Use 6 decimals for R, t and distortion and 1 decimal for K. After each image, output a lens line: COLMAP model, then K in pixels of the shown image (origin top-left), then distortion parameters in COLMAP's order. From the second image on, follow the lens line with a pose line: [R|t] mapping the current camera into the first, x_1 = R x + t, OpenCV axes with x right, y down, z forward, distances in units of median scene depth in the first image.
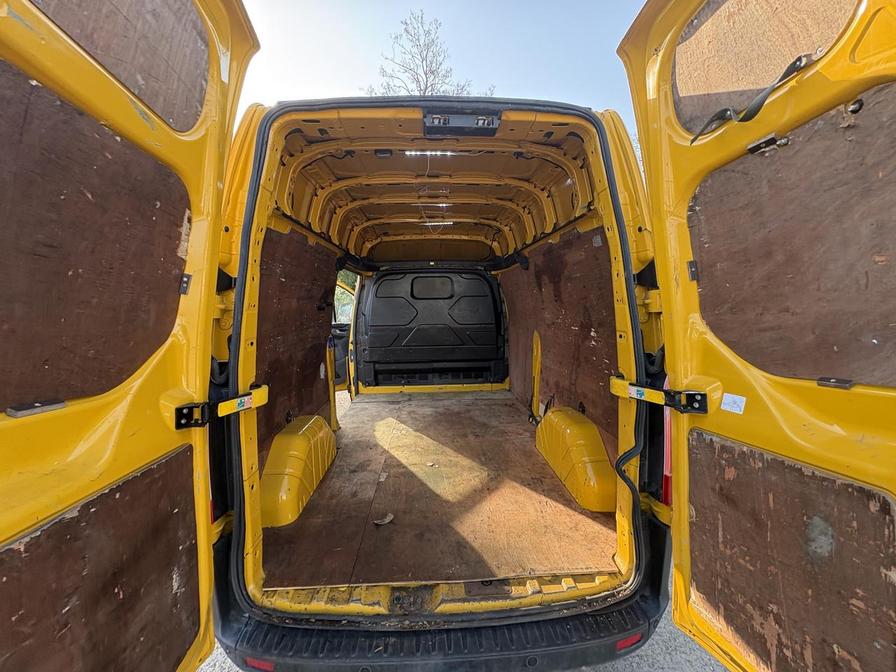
lens RADIAL K [[356.9, 0, 448.4], [0, 356.9, 333.7], [0, 0, 1]] dist [0.001933, 0.000099]
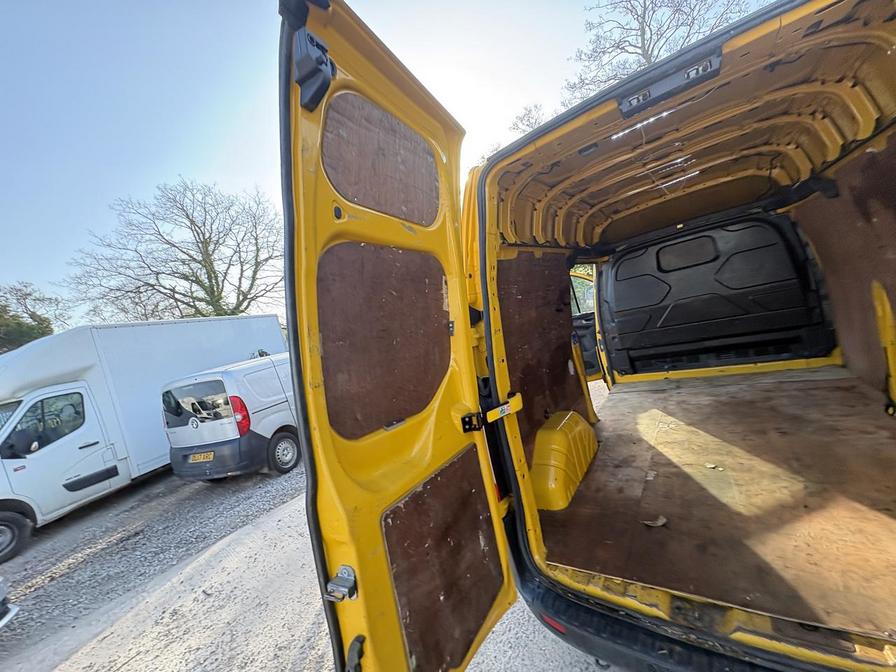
lens RADIAL K [[356.9, 0, 448.4], [0, 356.9, 333.7], [0, 0, 1]] dist [0.001933, 0.000099]
pose [[0.763579, -0.142630, -0.629764, 0.085870], [0.169817, 0.985324, -0.017258, -0.067647], [0.622984, -0.093767, 0.776594, -0.058203]]
